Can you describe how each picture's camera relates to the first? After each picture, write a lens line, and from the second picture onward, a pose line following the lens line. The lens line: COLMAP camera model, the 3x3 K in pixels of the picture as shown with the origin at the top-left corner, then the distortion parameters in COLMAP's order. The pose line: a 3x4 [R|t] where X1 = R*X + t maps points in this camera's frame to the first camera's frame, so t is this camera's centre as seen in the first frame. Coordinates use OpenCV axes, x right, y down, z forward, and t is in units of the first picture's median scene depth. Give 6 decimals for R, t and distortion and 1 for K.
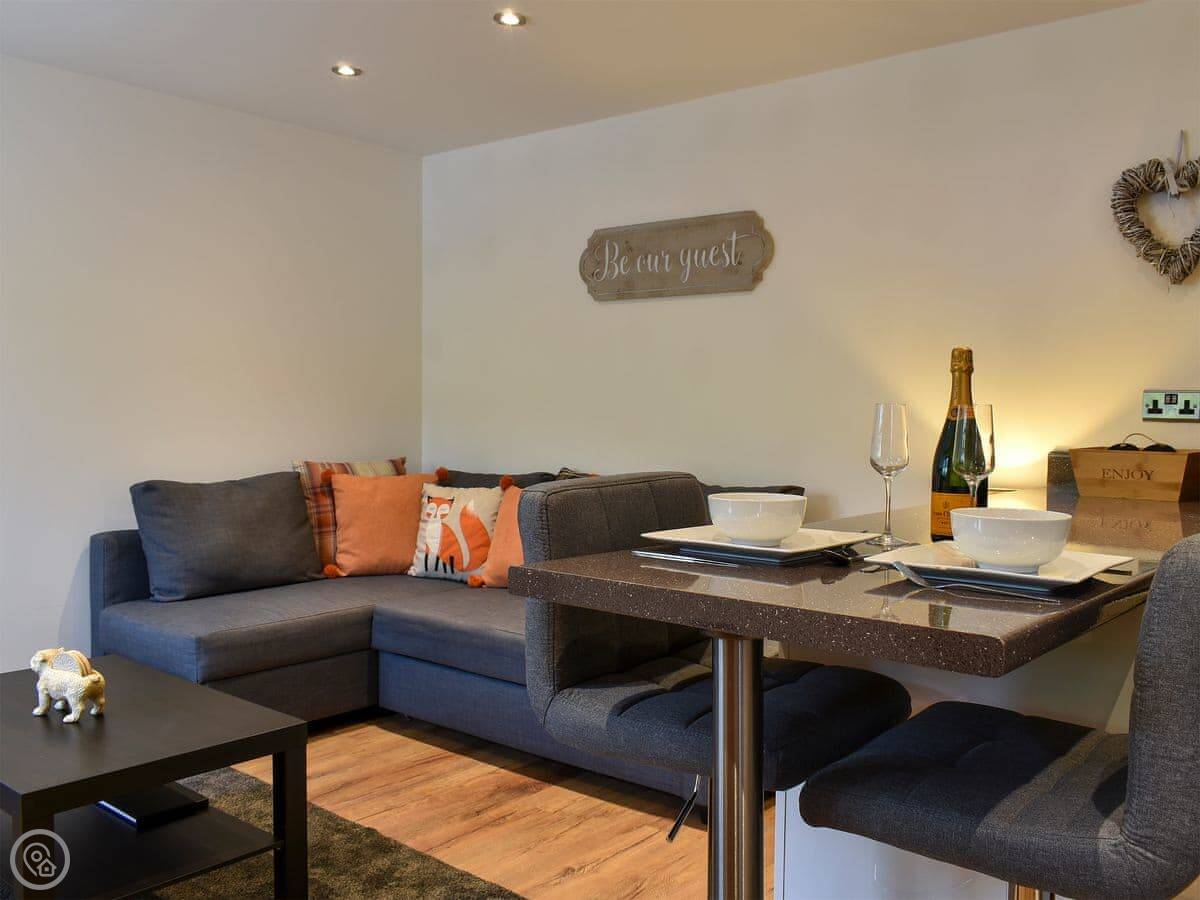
lens RADIAL K [[1056.7, 0, 649.6], [0, 1056.7, 447.9], [0, 0, 1]] dist [-0.002028, -0.002686]
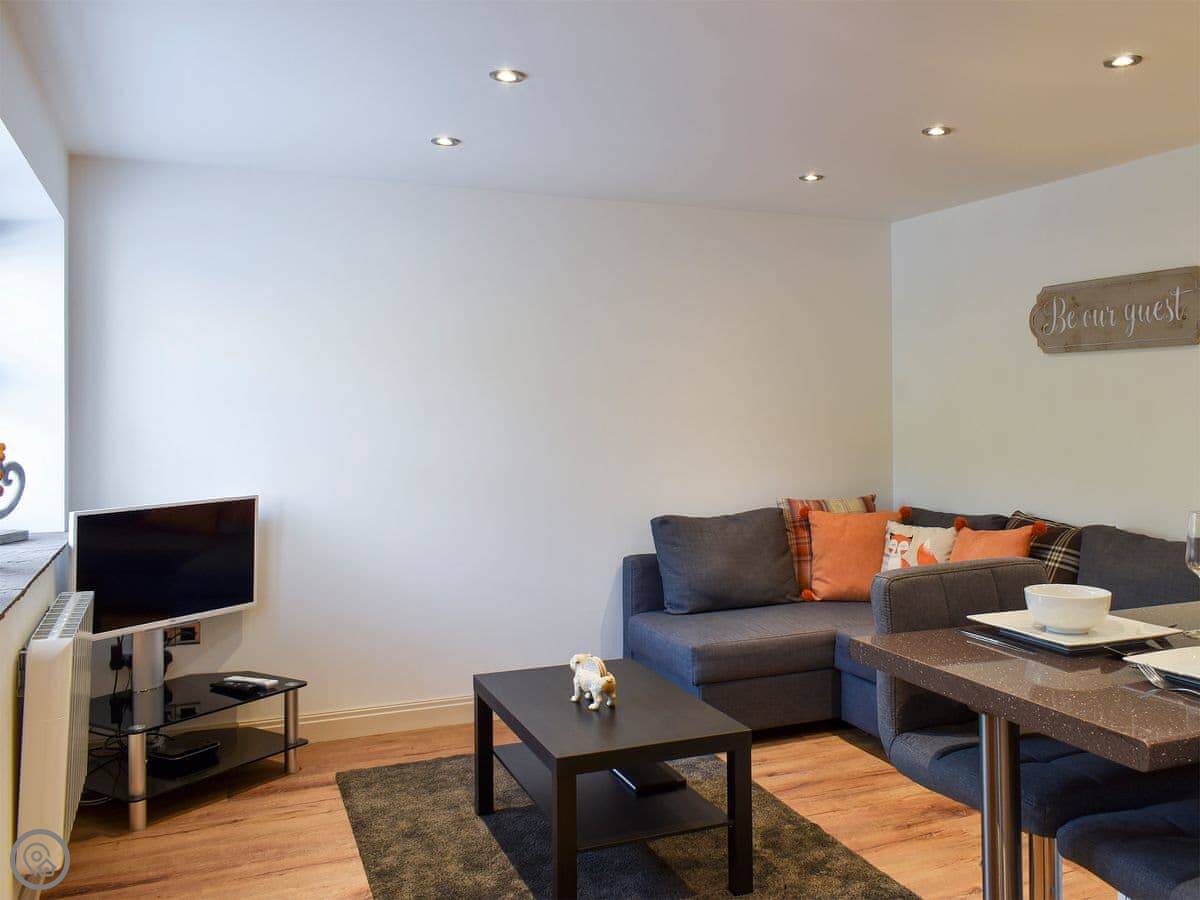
lens RADIAL K [[1073.5, 0, 669.5], [0, 1073.5, 395.5], [0, 0, 1]] dist [-0.001209, 0.000974]
pose [[0.889984, -0.018533, -0.455615, 0.122725], [-0.002682, 0.998944, -0.045874, -0.056409], [0.455984, 0.042049, 0.888994, -0.145401]]
